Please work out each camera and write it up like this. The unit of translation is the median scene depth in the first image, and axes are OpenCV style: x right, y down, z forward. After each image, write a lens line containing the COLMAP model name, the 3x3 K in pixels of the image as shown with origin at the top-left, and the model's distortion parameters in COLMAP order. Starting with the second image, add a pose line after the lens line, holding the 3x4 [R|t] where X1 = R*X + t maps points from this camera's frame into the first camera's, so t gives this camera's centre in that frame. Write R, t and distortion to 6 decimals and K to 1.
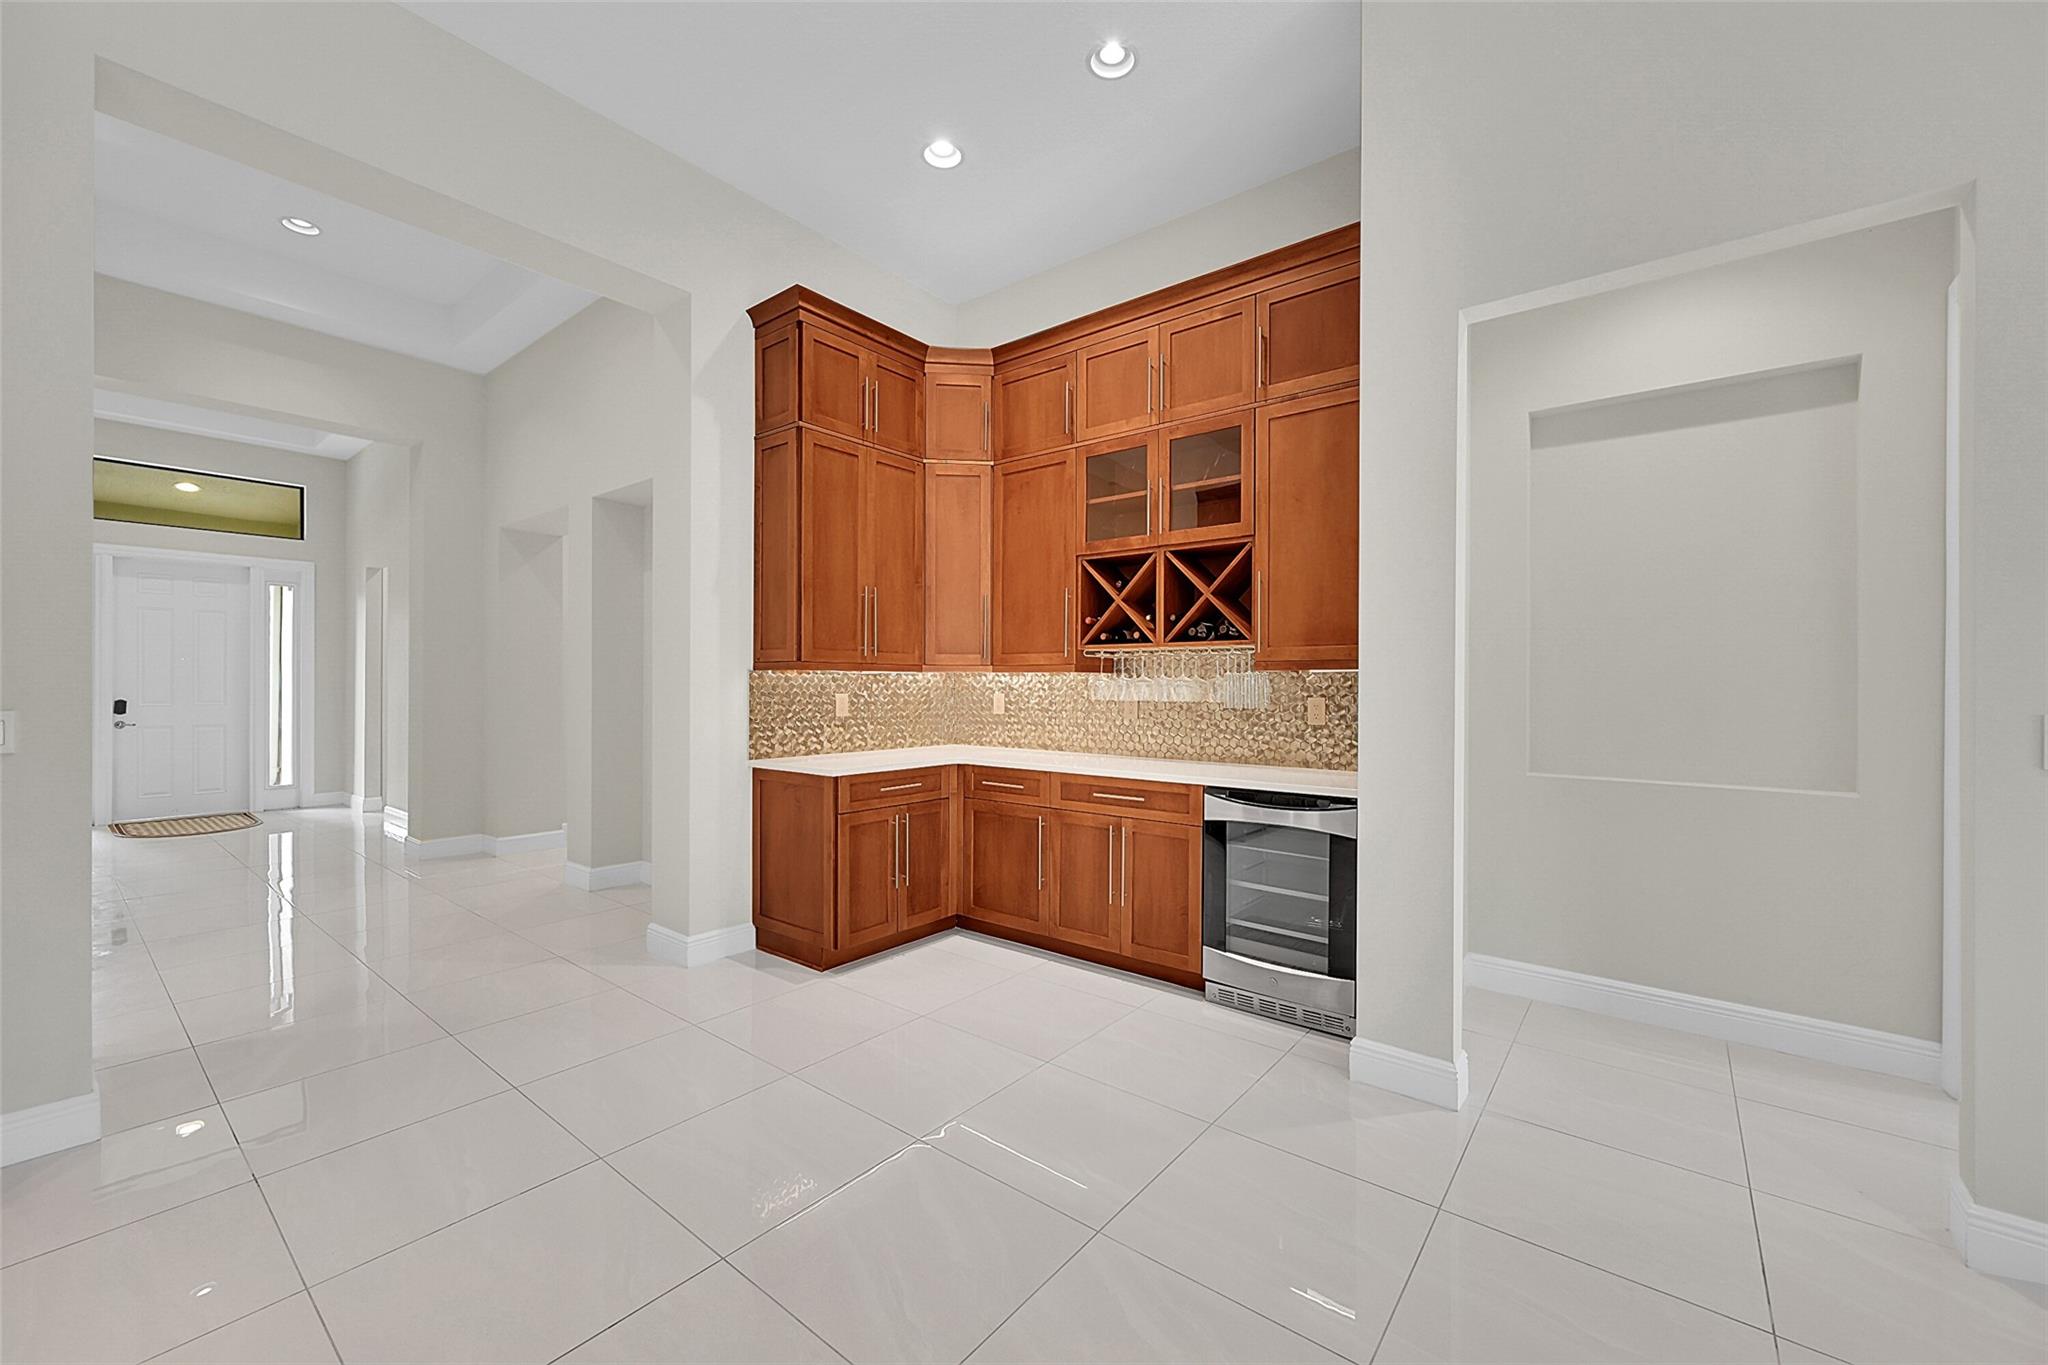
lens RADIAL K [[802.1, 0, 1022.2], [0, 802.1, 691.6], [0, 0, 1]] dist [0.006720, -0.001438]
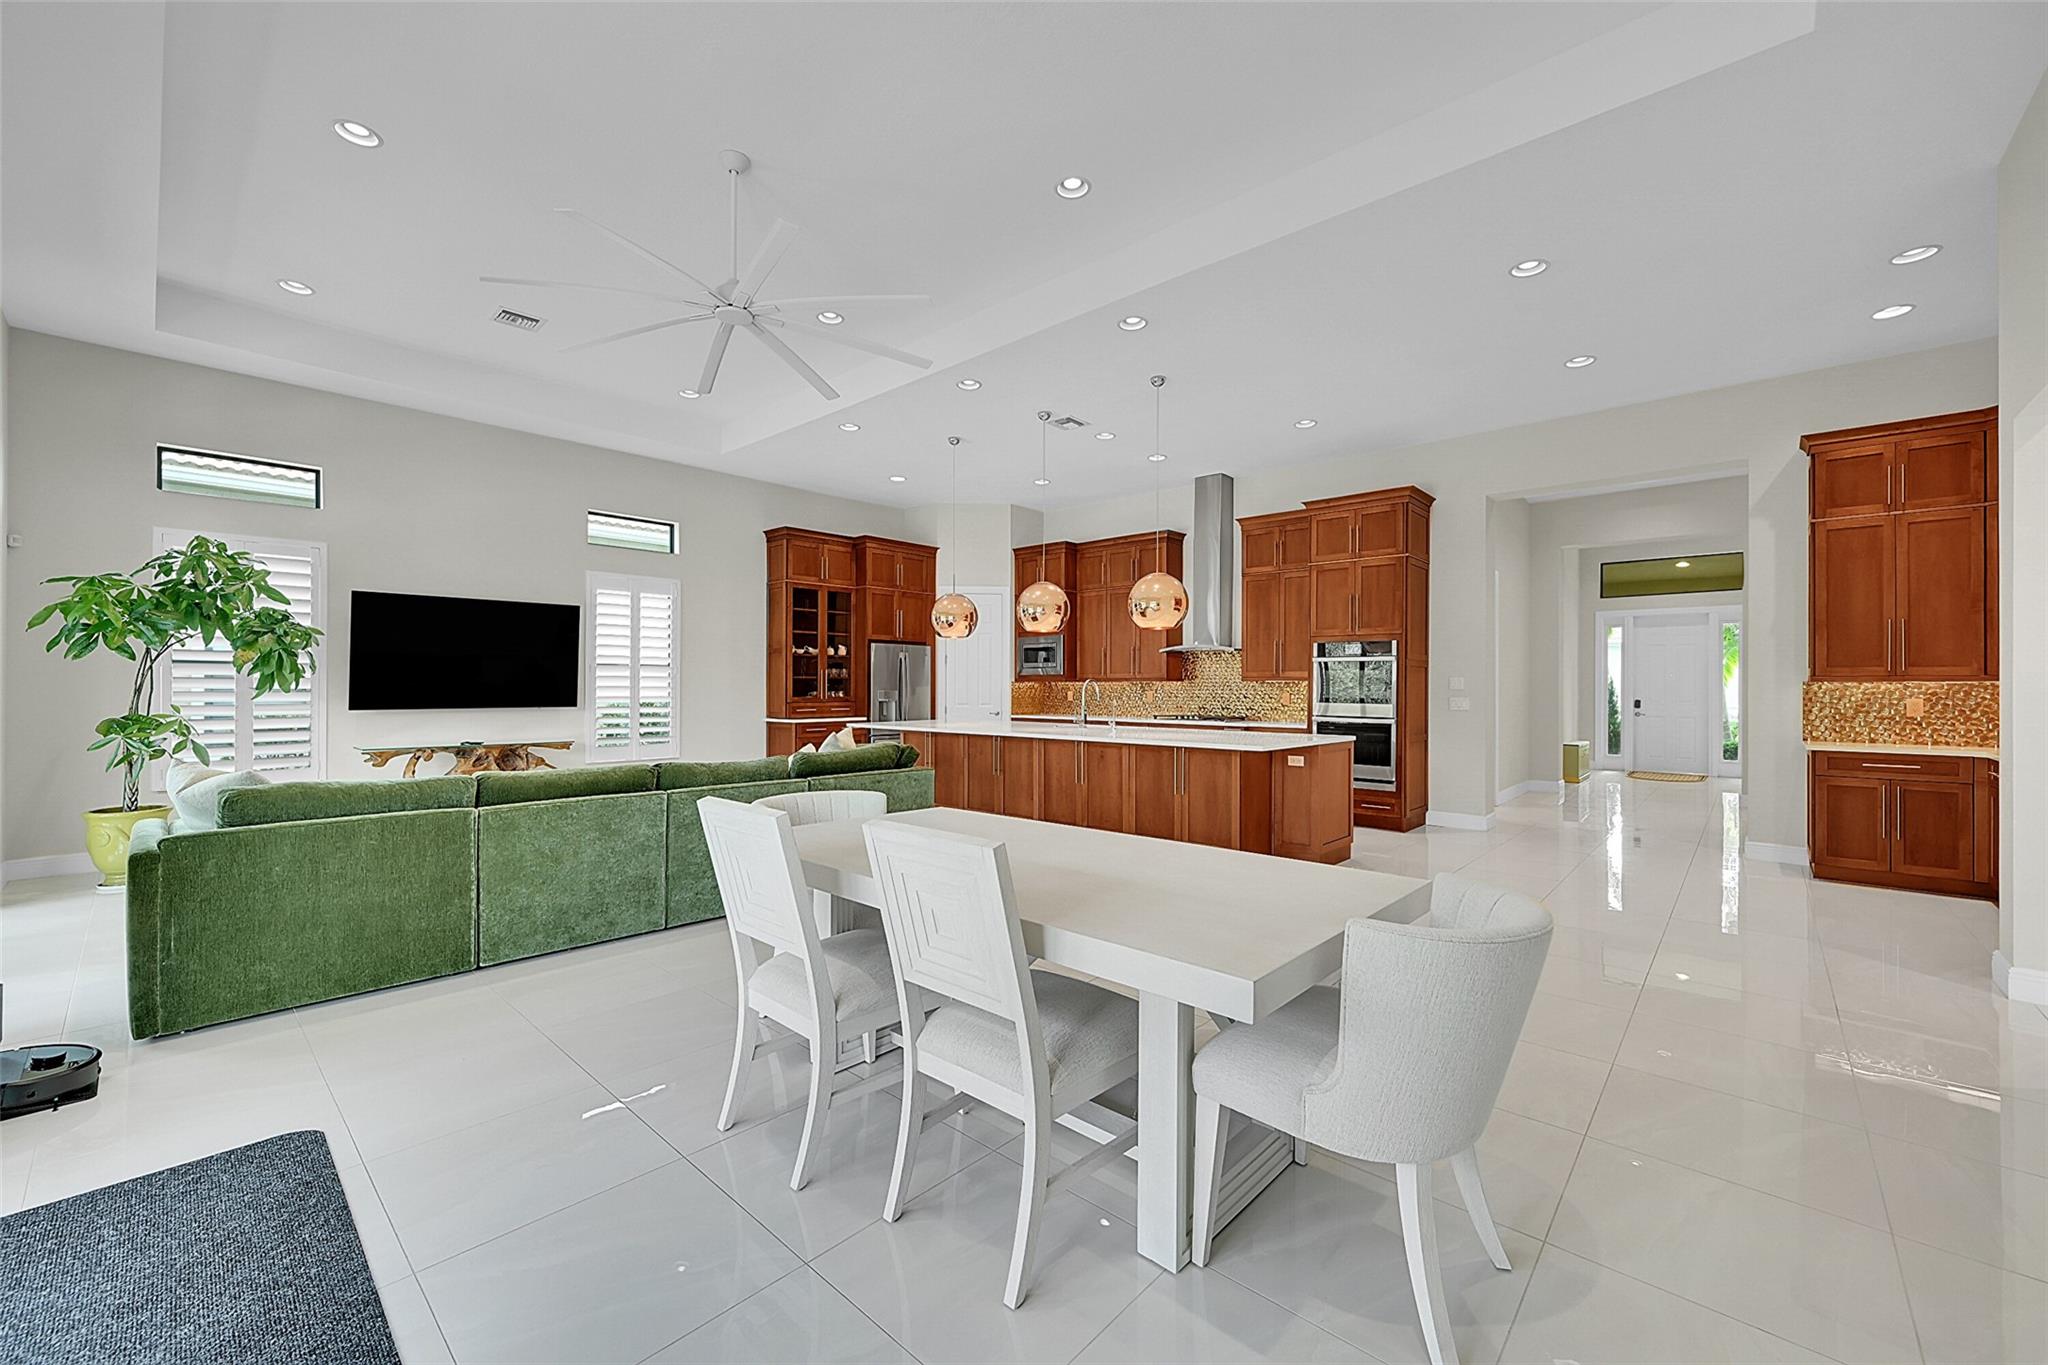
lens RADIAL K [[802.1, 0, 1027.1], [0, 802.1, 690.5], [0, 0, 1]] dist [0.006720, -0.001438]
pose [[-0.056800, -0.000935, -0.998385, 1.200521], [-0.007034, 0.999975, -0.000536, 0.000527], [0.998361, 0.006993, -0.056805, -0.364883]]
